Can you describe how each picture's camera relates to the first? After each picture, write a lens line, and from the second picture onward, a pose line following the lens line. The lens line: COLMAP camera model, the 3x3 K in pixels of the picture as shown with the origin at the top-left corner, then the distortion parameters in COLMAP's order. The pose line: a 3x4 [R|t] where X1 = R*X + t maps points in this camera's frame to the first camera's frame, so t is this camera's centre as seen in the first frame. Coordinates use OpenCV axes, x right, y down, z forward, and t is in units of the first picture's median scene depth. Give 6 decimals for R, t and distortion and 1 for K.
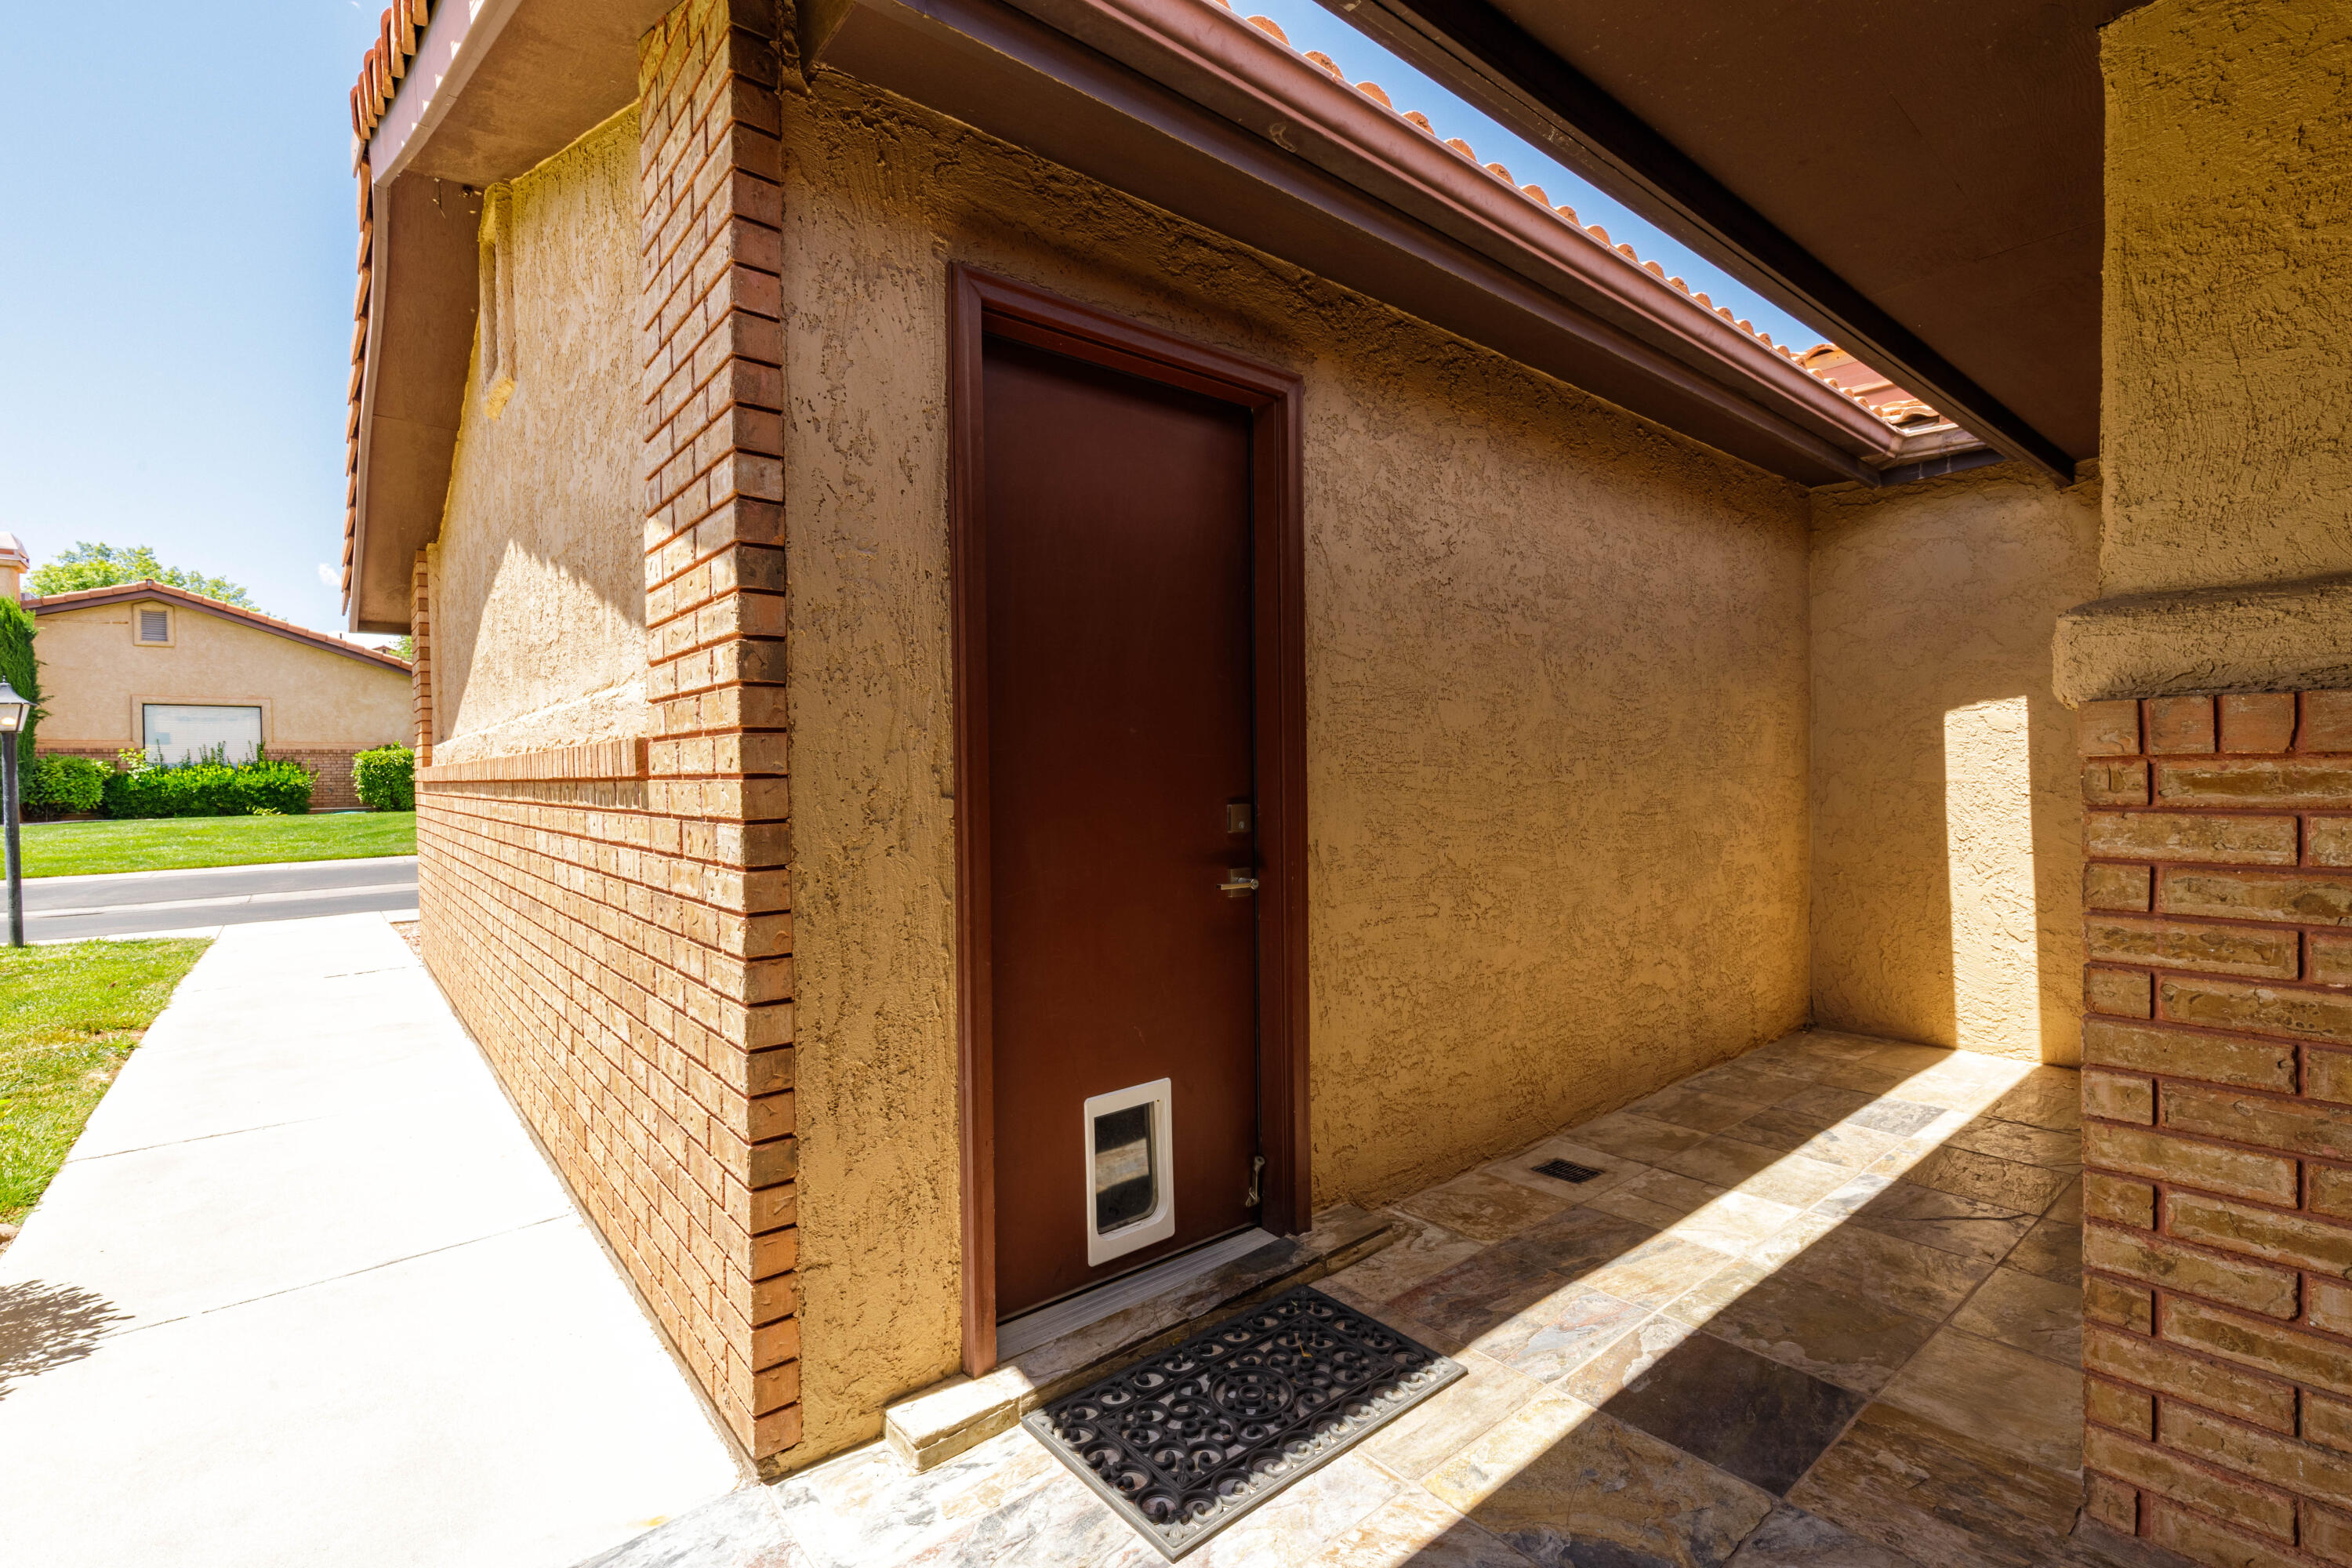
lens RADIAL K [[1044.2, 0, 1182.3], [0, 1044.2, 789.5], [0, 0, 1]] dist [-0.000929, 0.000158]
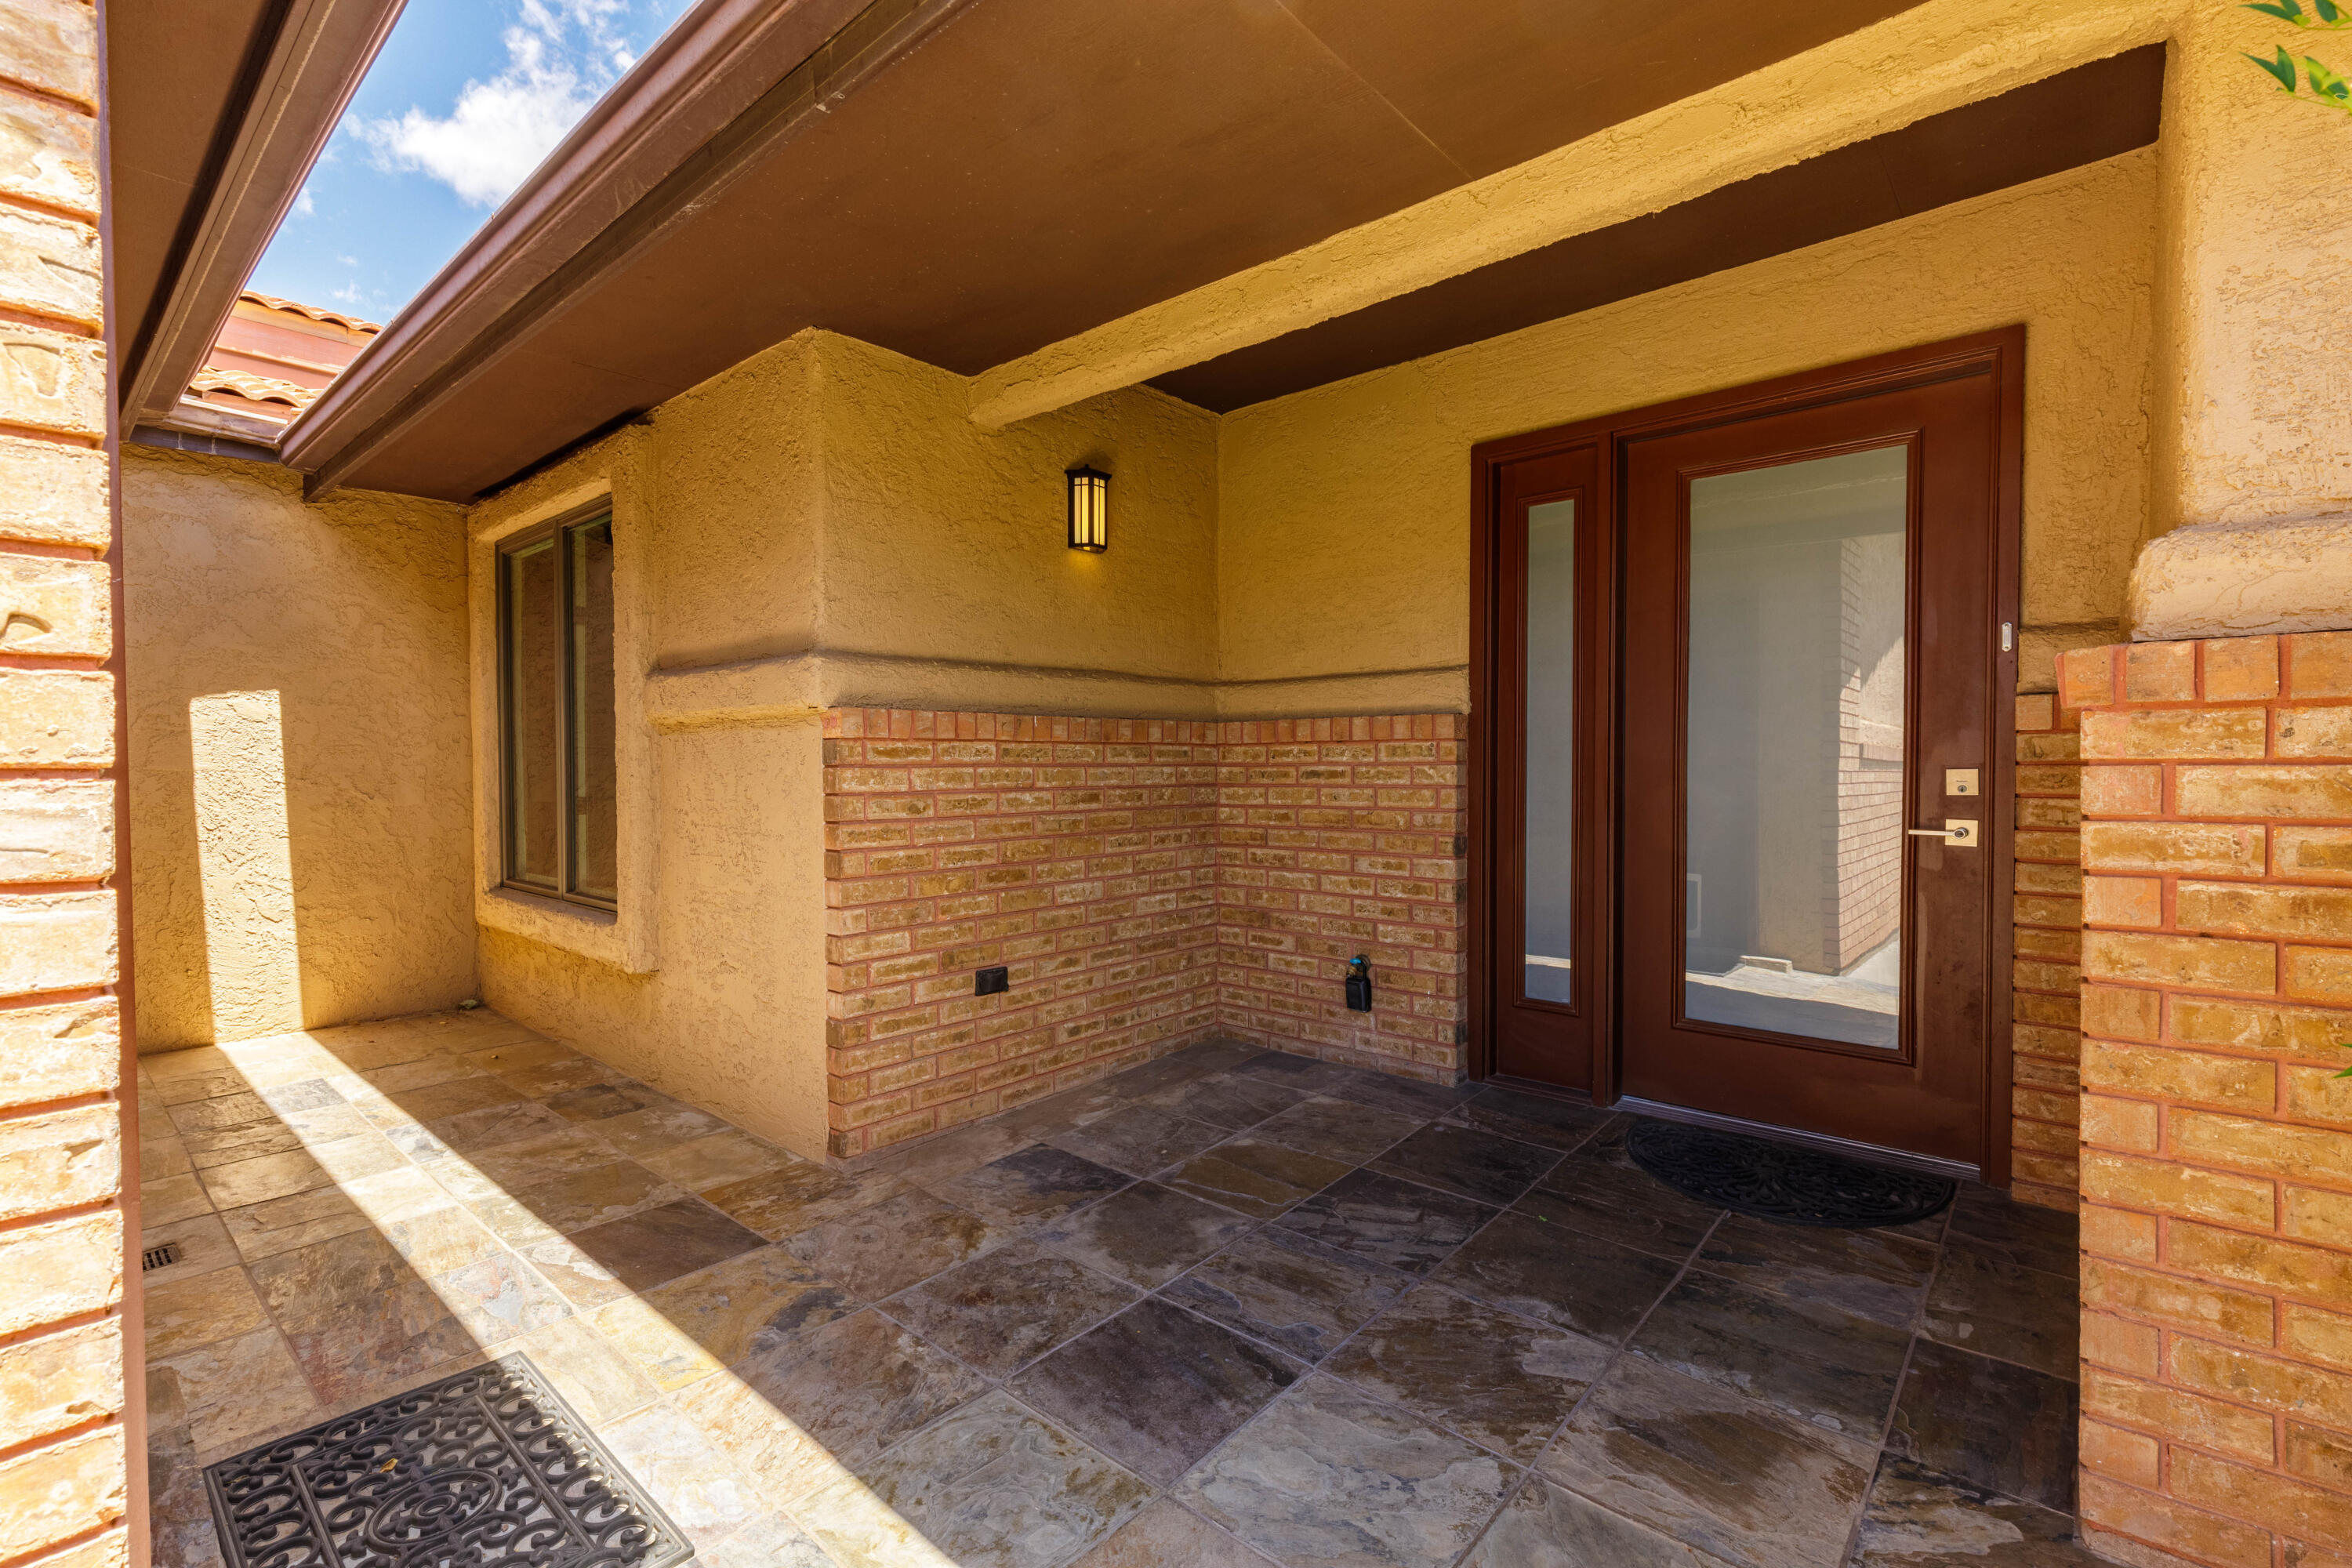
lens RADIAL K [[1044.2, 0, 1182.3], [0, 1044.2, 789.5], [0, 0, 1]] dist [-0.000929, 0.000158]
pose [[-0.161526, -0.010702, 0.986810, -0.677013], [0.022160, 0.999650, 0.014468, 0.030317], [-0.986620, 0.024205, -0.161232, 0.472344]]
